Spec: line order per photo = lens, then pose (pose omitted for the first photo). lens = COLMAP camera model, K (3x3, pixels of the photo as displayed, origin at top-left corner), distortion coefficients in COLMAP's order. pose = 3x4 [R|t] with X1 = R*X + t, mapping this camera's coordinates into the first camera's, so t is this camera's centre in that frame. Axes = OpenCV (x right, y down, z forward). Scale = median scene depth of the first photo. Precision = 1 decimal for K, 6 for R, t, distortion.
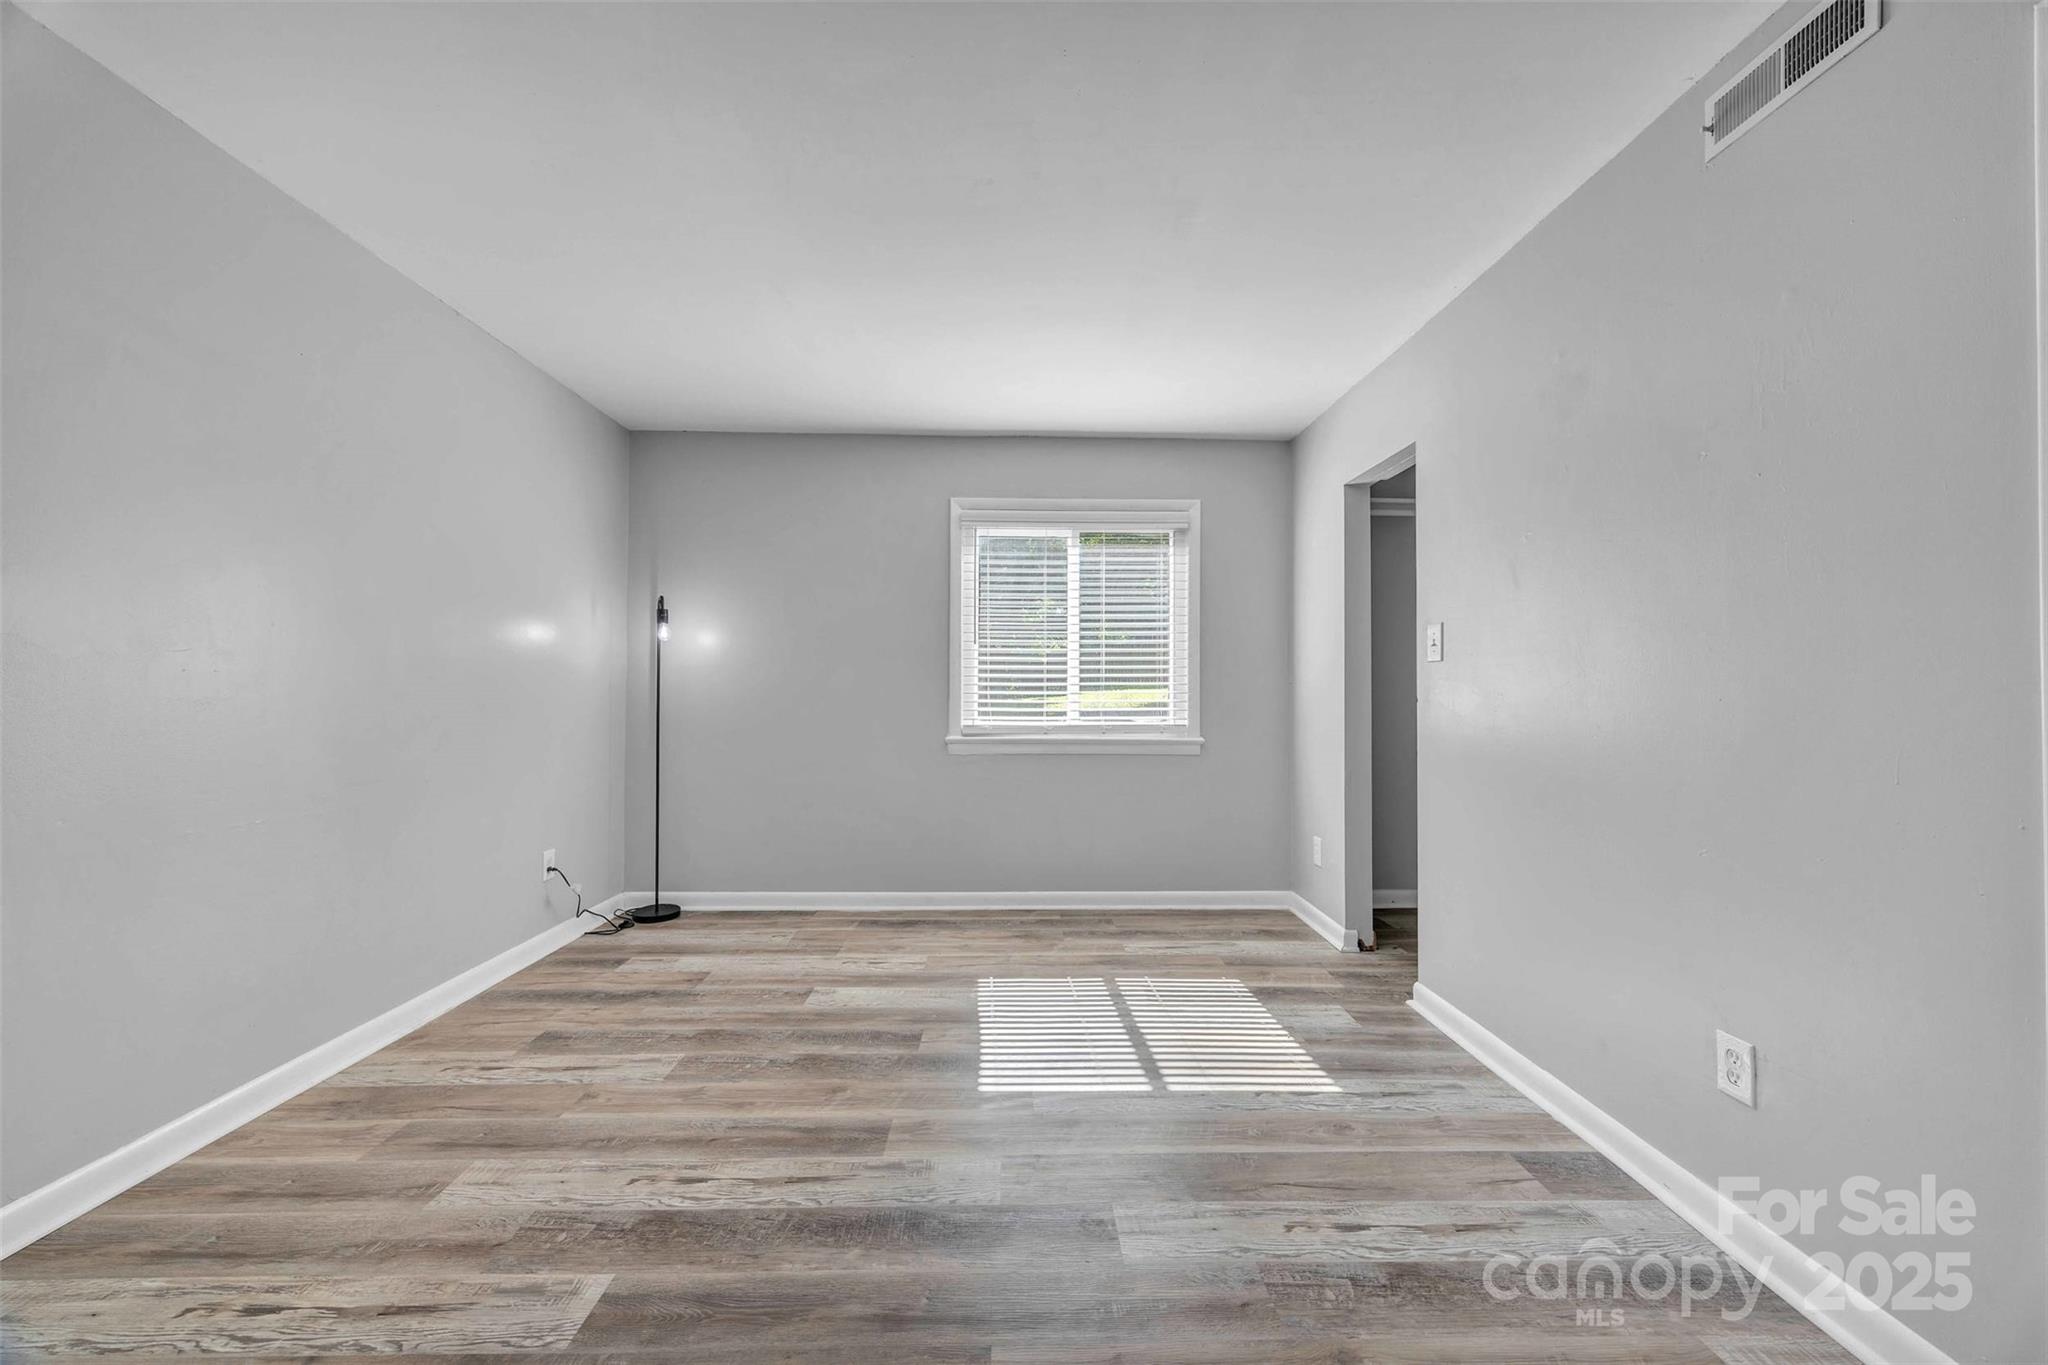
lens RADIAL K [[784.2, 0, 1024.2], [0, 784.2, 694.2], [0, 0, 1]] dist [-0.001982, 0.000121]
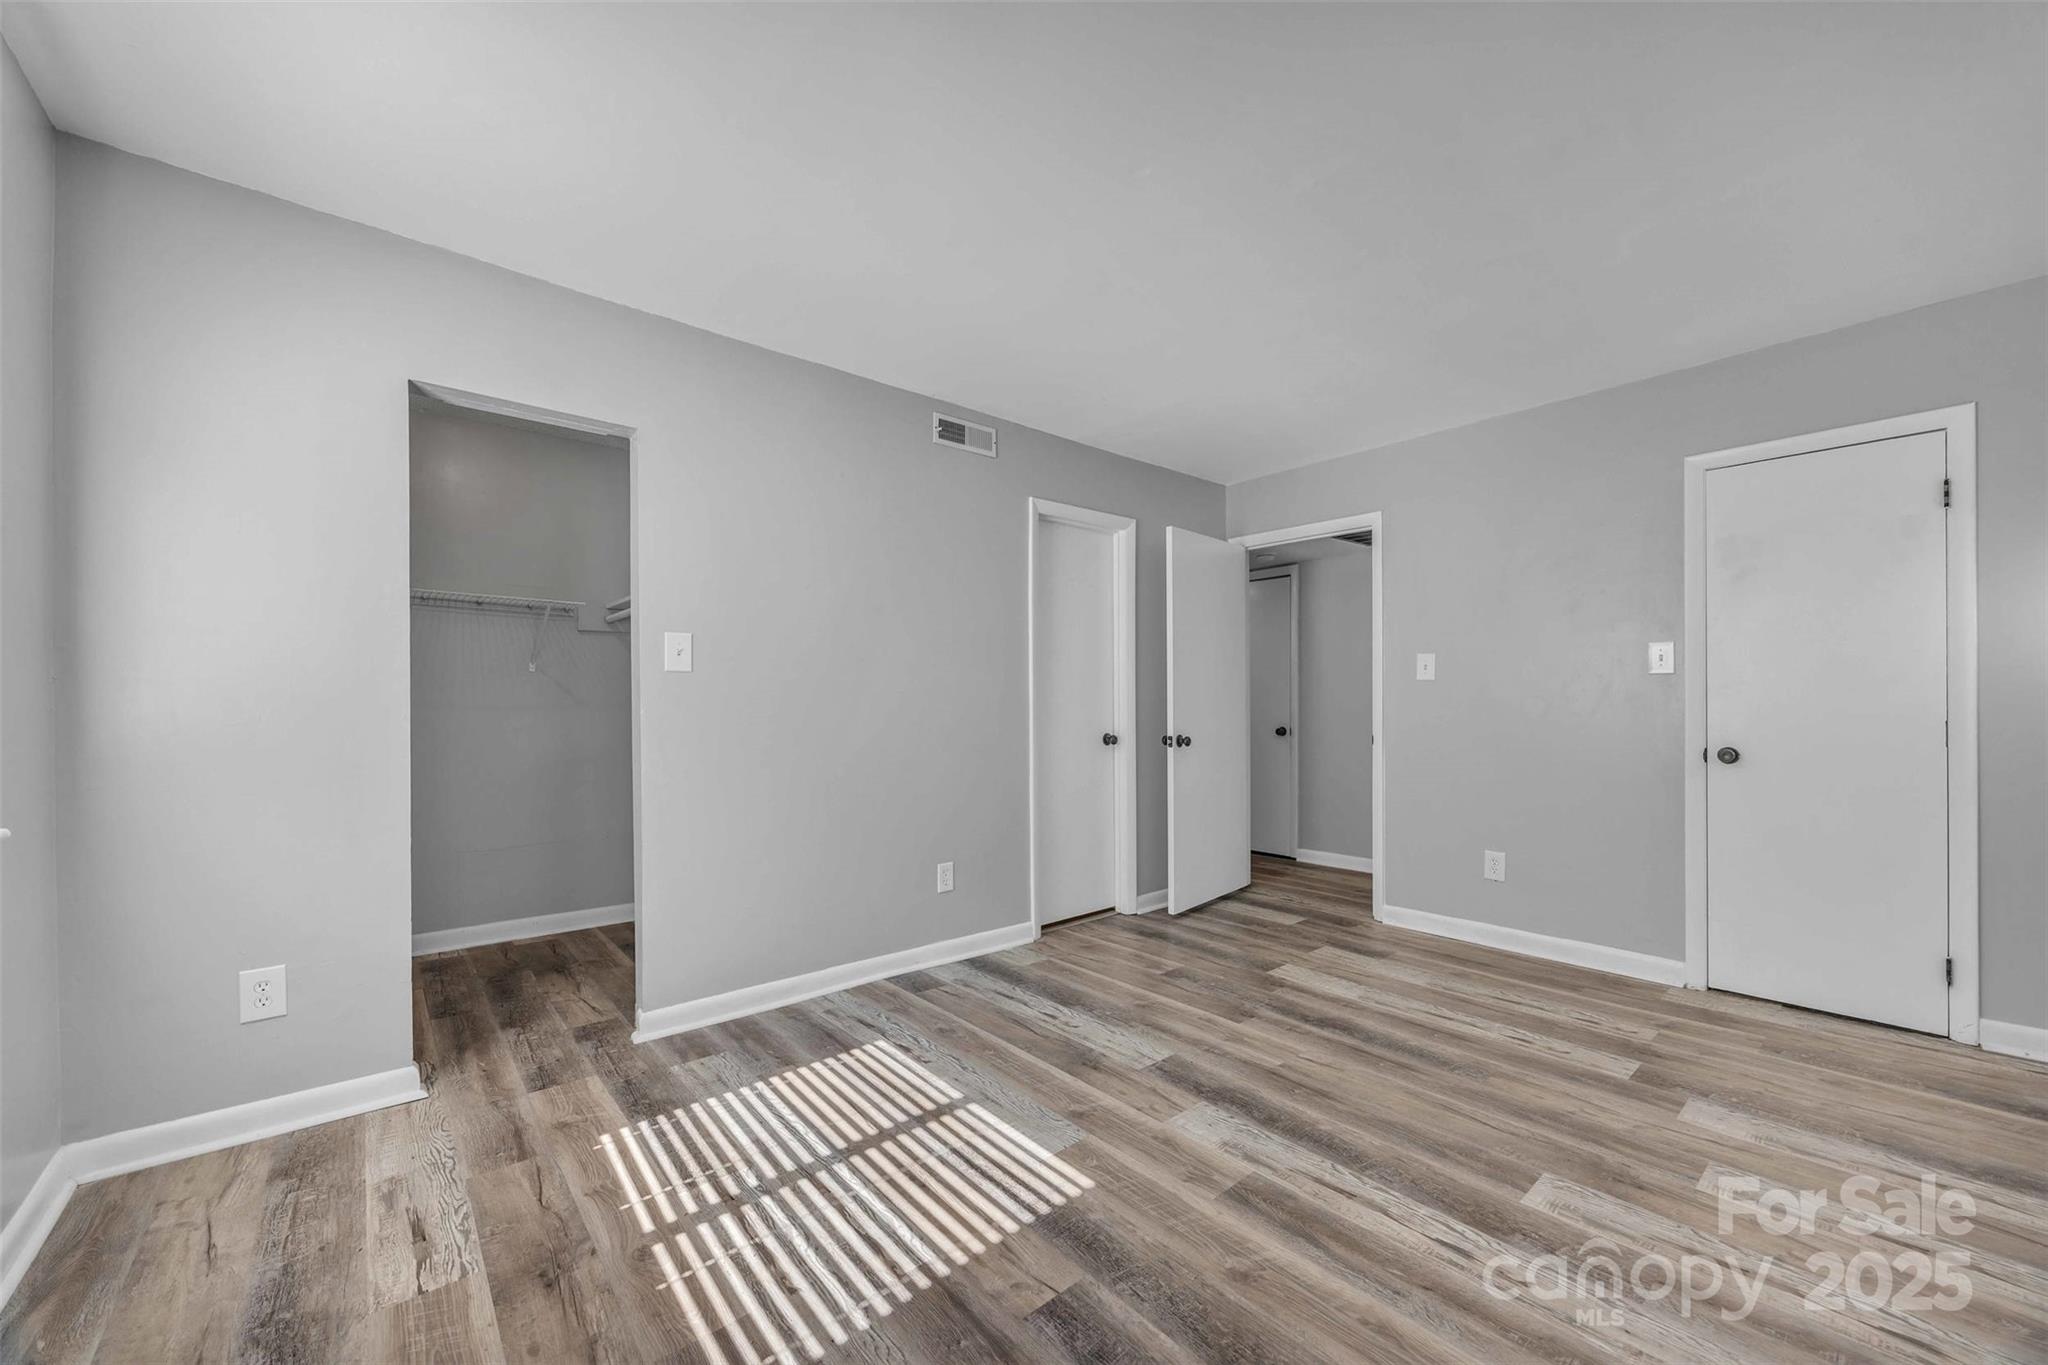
lens RADIAL K [[770.9, 0, 1034.5], [0, 770.9, 682.1], [0, 0, 1]] dist [0.000612, -0.000182]
pose [[-0.637284, 0.018245, 0.770413, -0.702695], [-0.001708, 0.999684, -0.025087, -0.009383], [-0.770627, -0.017303, -0.637052, 1.686941]]
